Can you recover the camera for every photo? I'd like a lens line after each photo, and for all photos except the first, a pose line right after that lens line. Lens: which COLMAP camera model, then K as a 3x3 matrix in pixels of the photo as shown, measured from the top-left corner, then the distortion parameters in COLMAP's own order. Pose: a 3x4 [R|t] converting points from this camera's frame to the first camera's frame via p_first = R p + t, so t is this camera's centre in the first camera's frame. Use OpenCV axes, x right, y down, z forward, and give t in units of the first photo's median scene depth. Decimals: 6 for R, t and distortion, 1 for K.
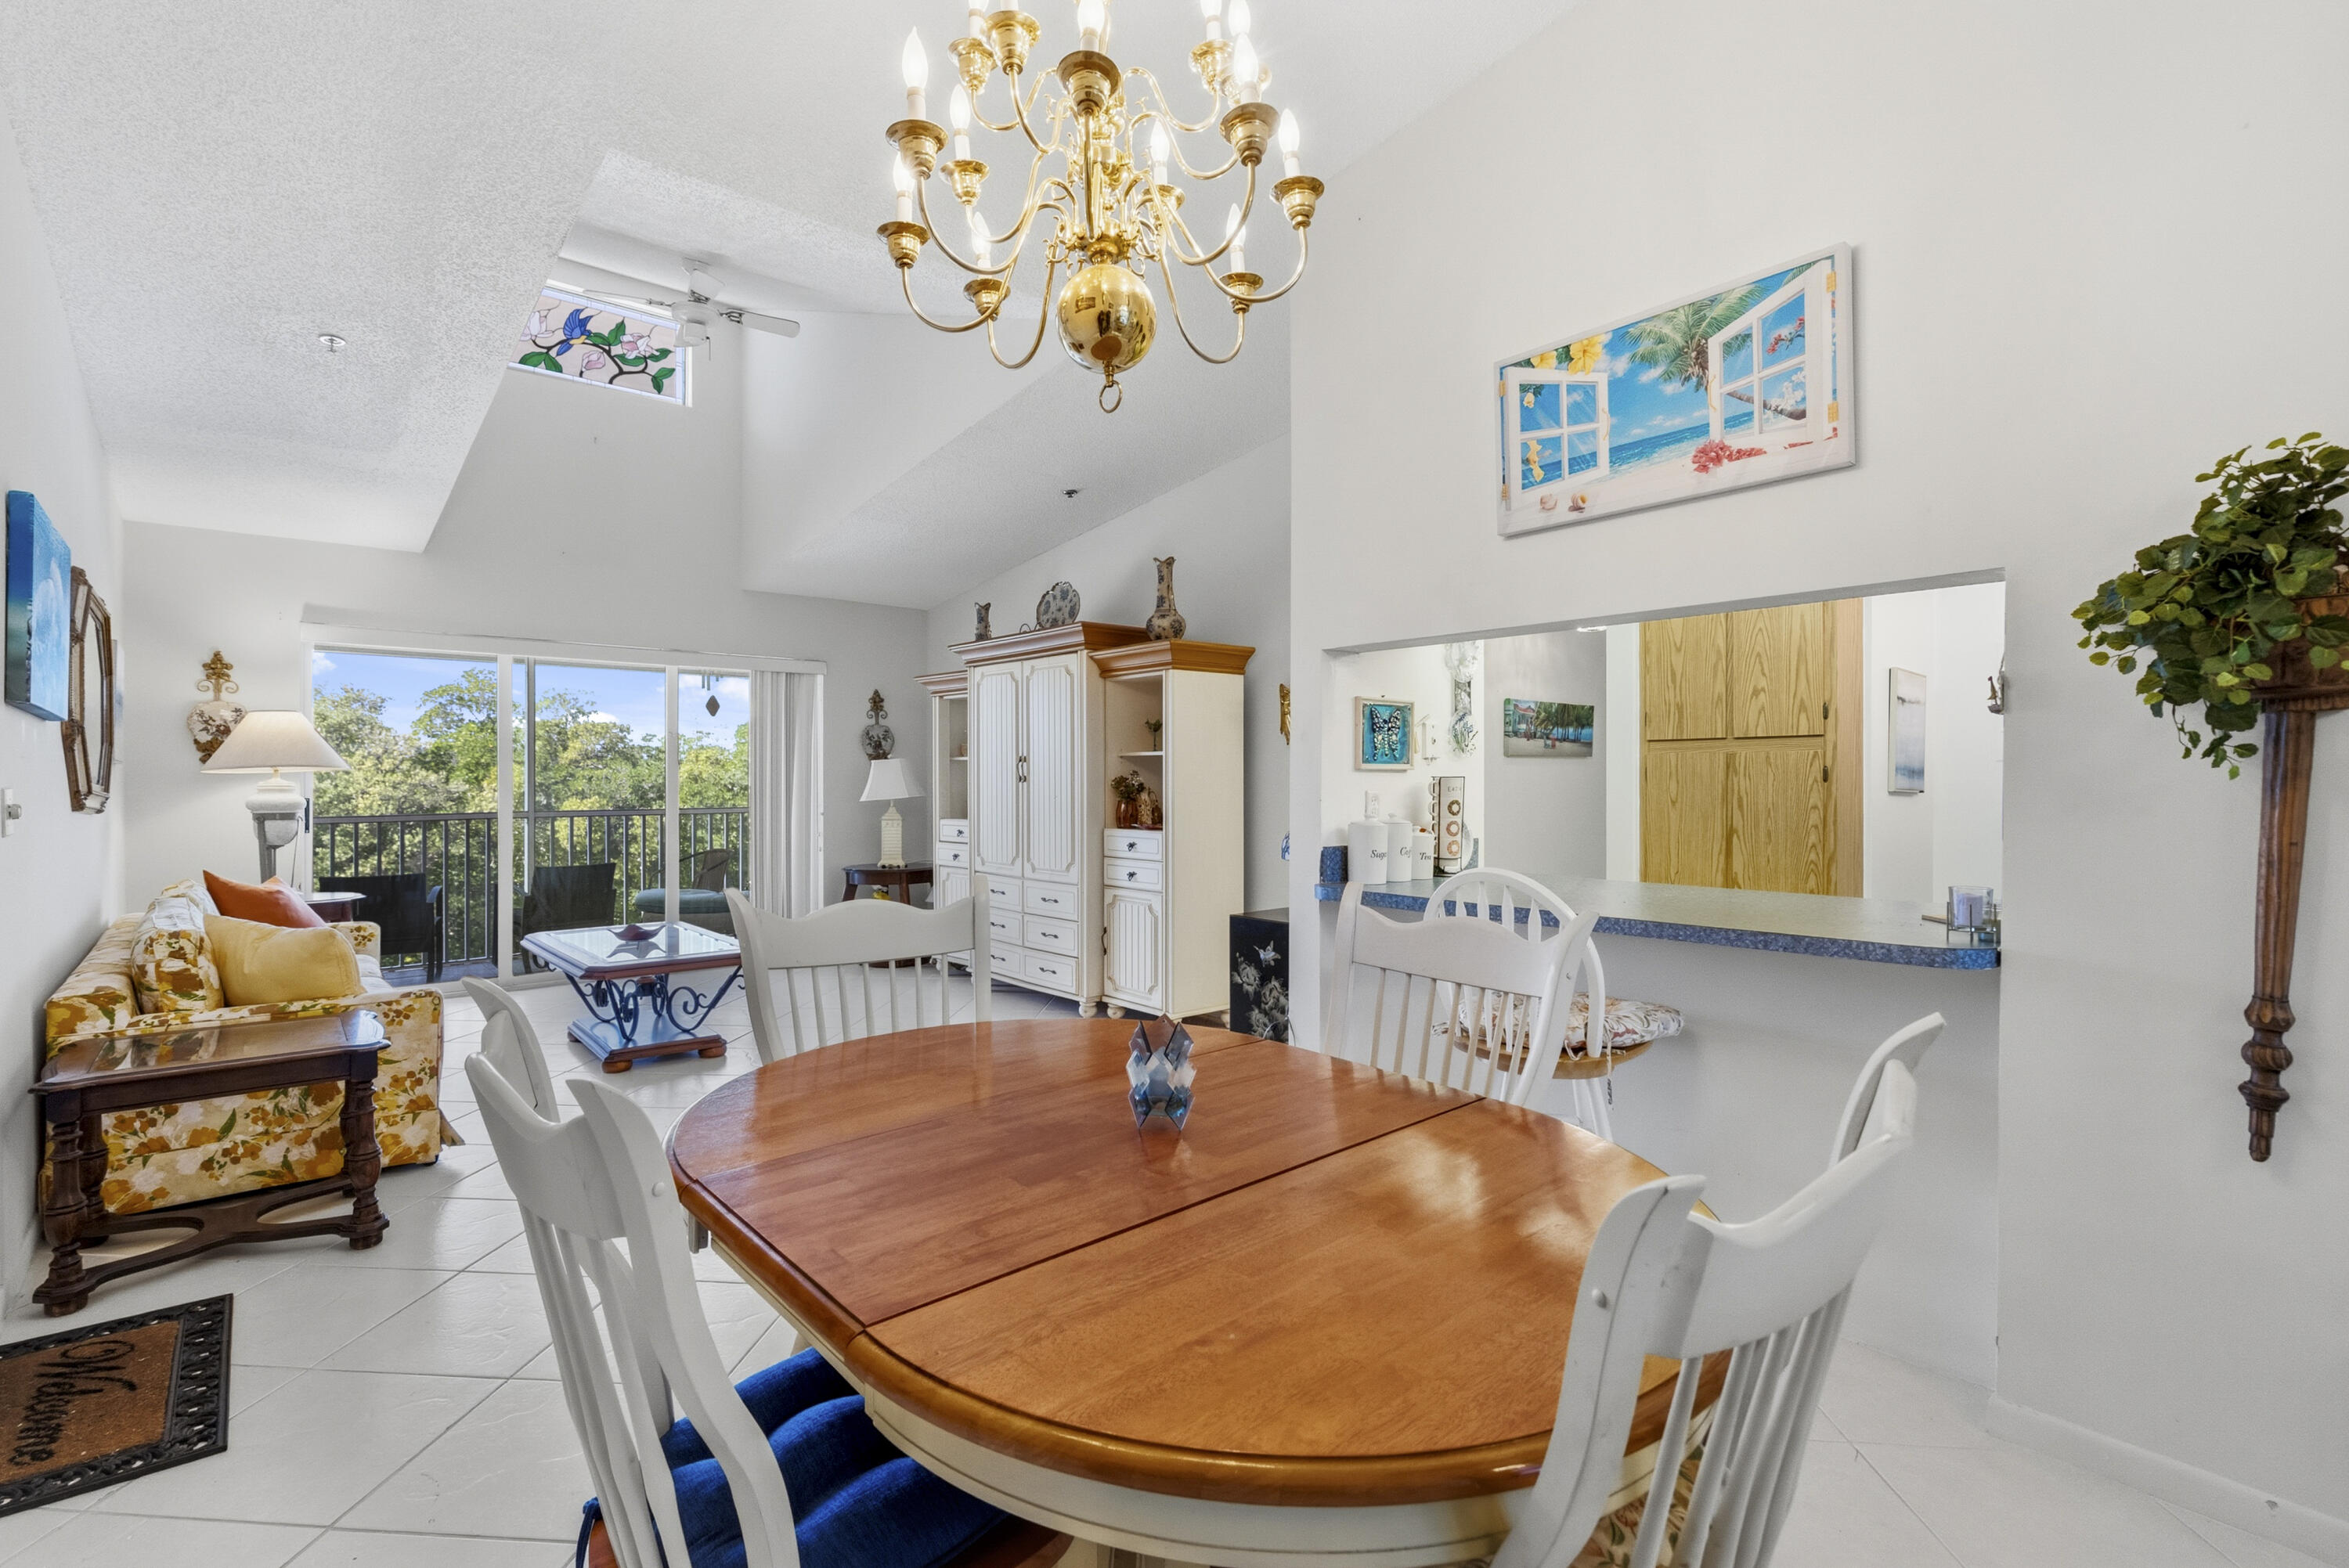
lens RADIAL K [[1080.7, 0, 1166.2], [0, 1080.7, 786.4], [0, 0, 1]] dist [-0.004540, 0.000655]
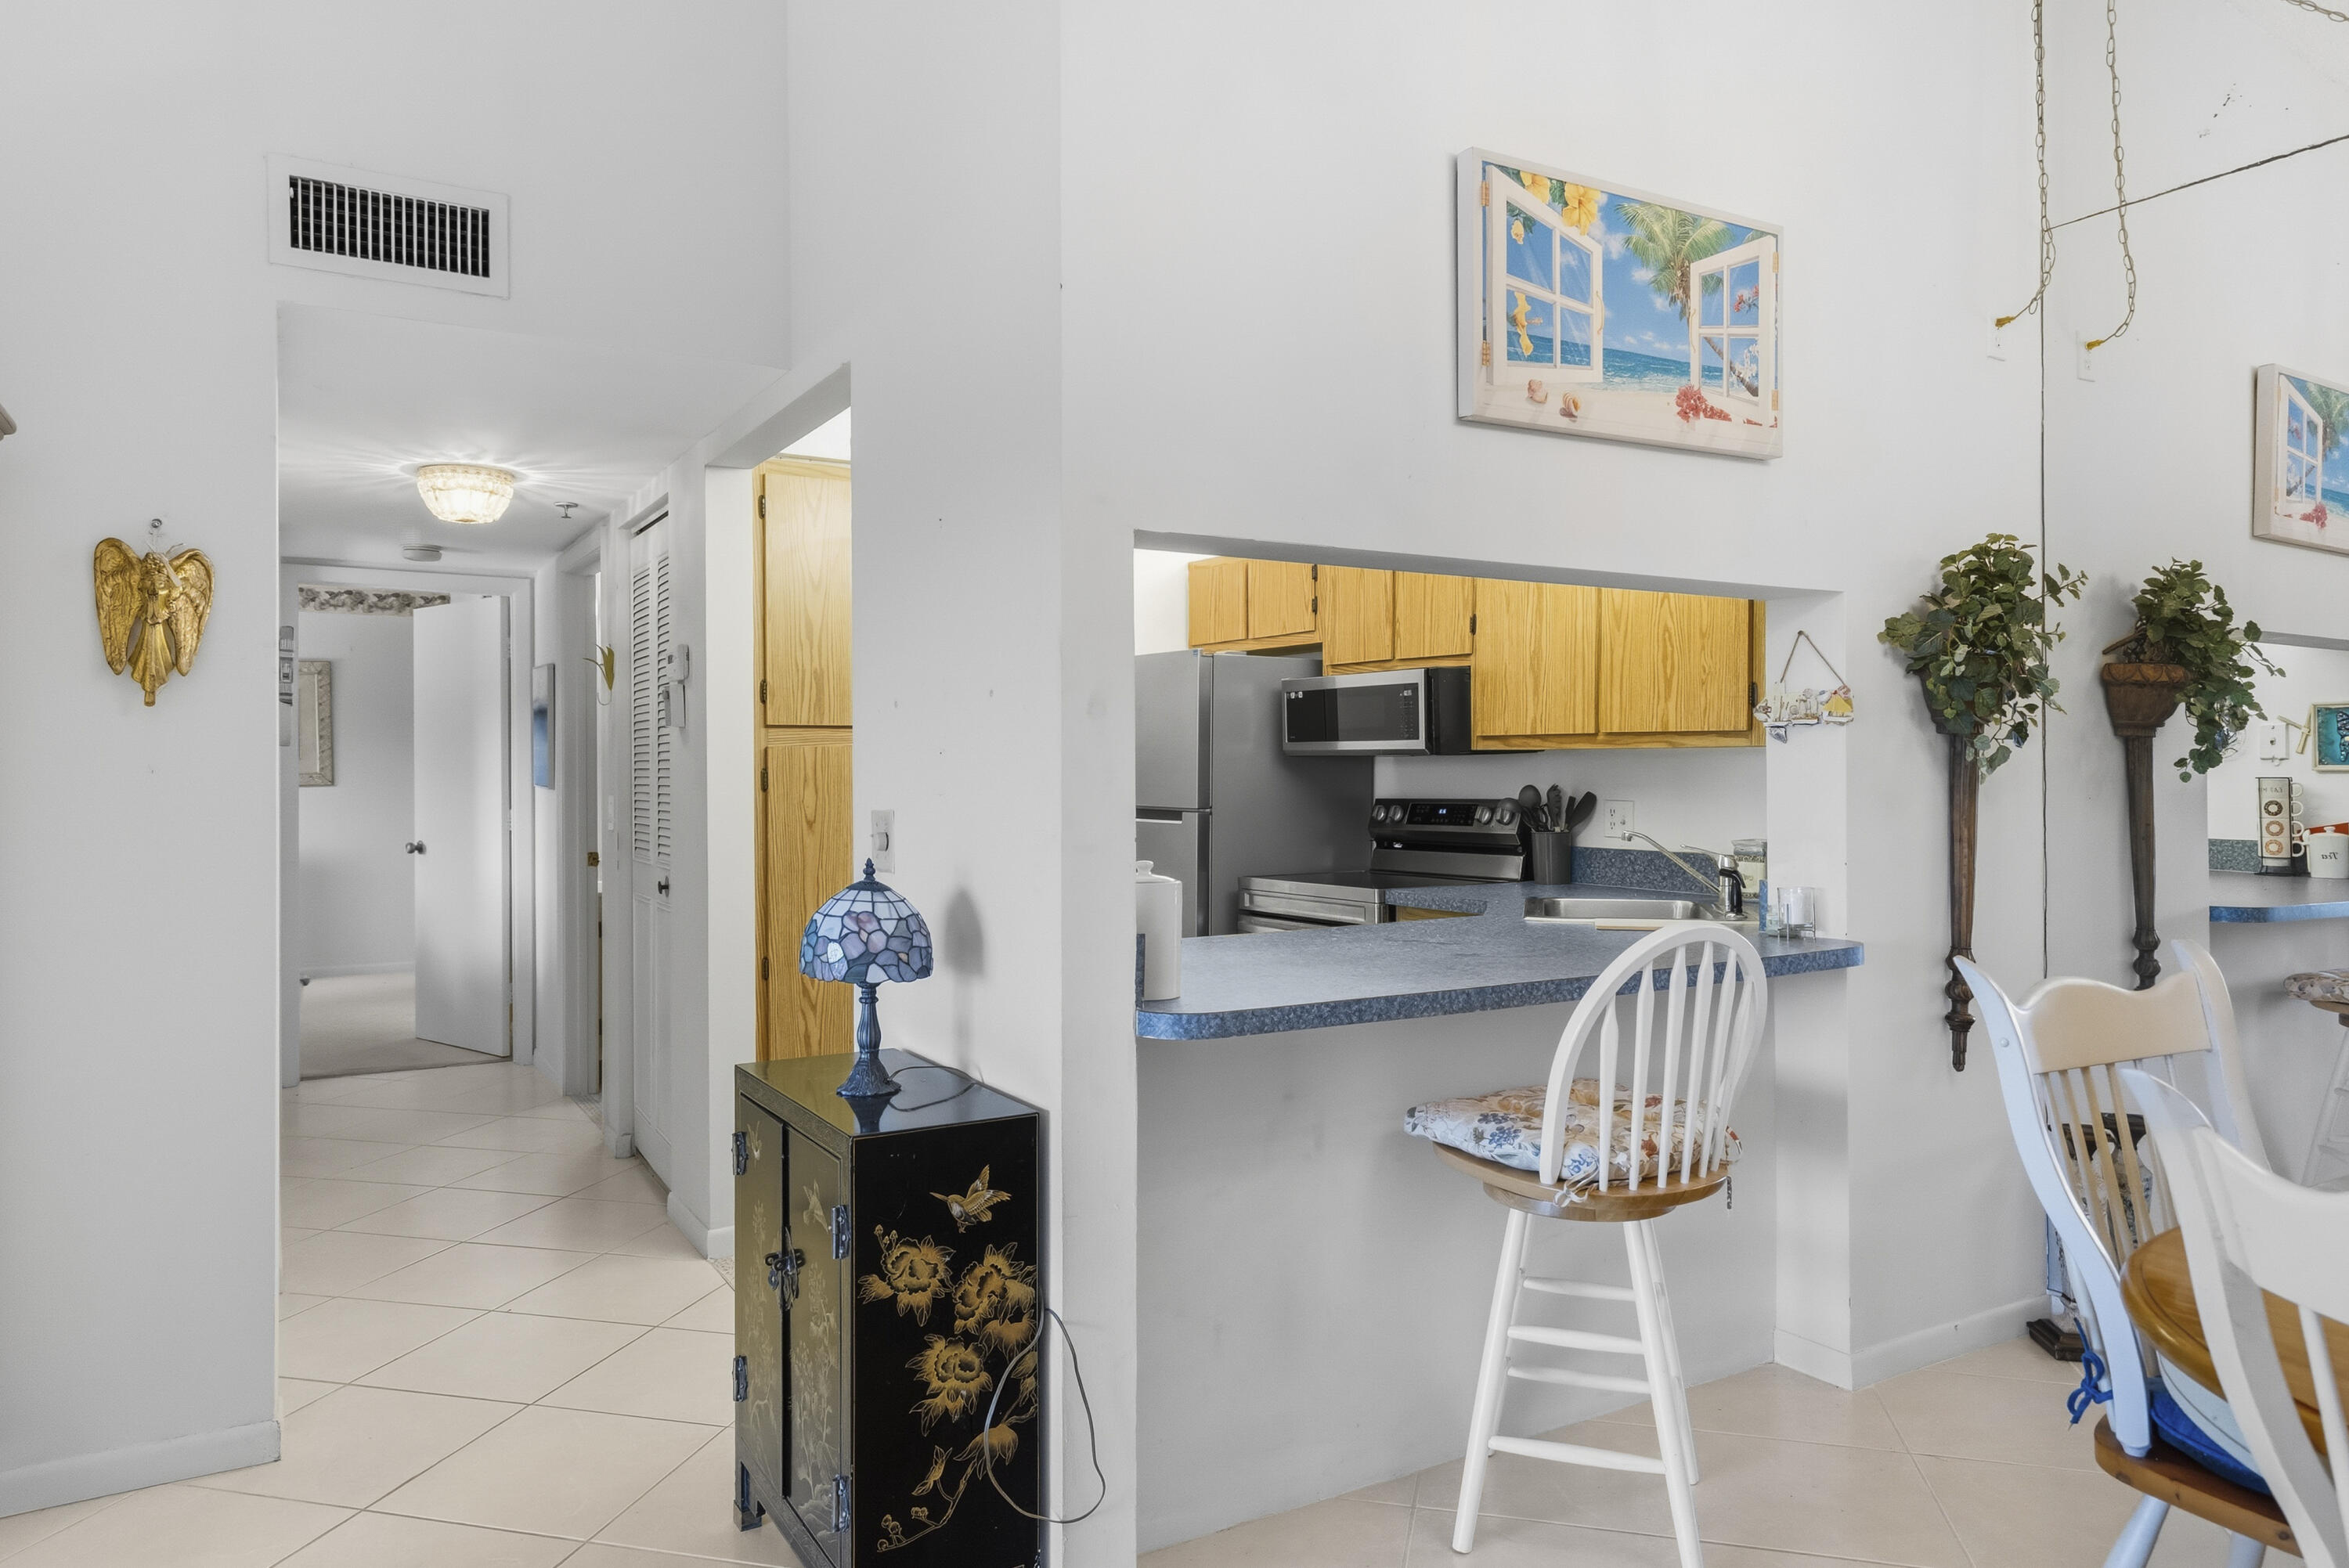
lens RADIAL K [[1495.2, 0, 1160.0], [0, 1495.2, 771.3], [0, 0, 1]] dist [0.009973, -0.002599]
pose [[0.173983, 0.000060, 0.984749, -0.378064], [0.012342, 0.999921, -0.002241, -0.011566], [-0.984671, 0.012544, 0.173968, 0.636980]]
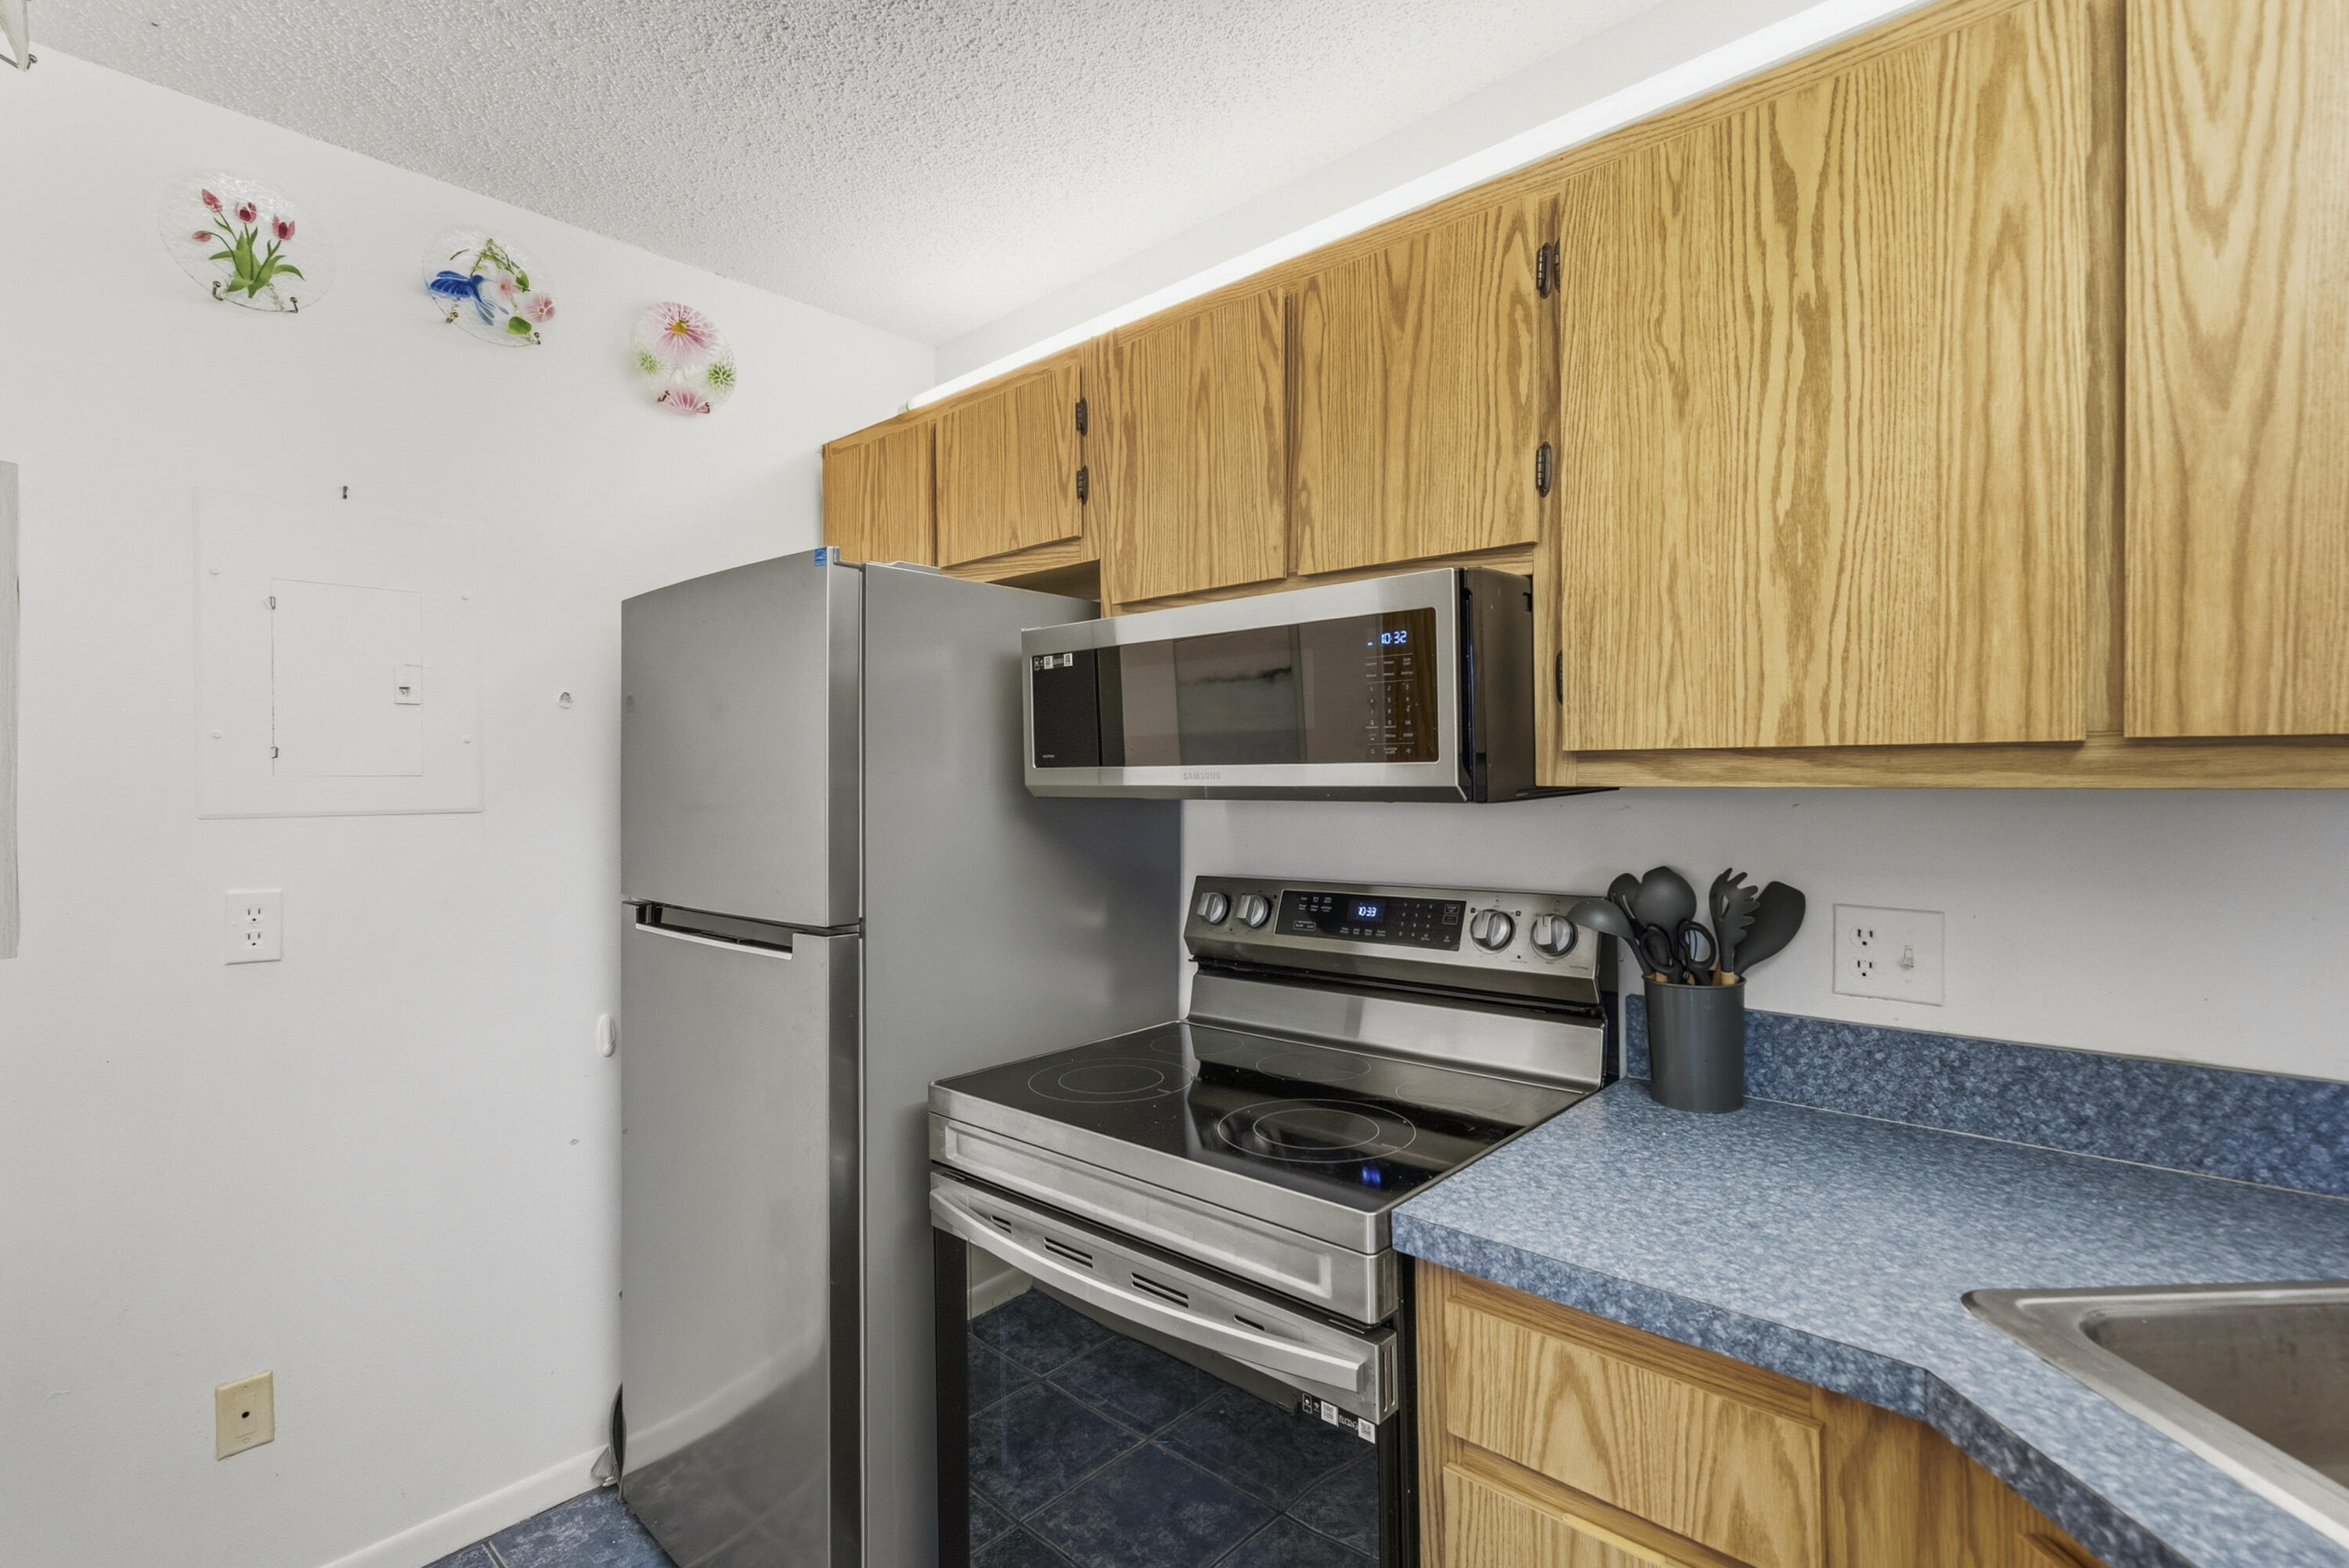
lens RADIAL K [[1080.7, 0, 1168.1], [0, 1080.7, 781.7], [0, 0, 1]] dist [-0.004540, 0.000655]
pose [[-0.116347, 0.000546, 0.993208, 0.382242], [0.020339, 0.999791, 0.001833, -0.029813], [-0.993000, 0.020415, -0.116334, 0.737249]]
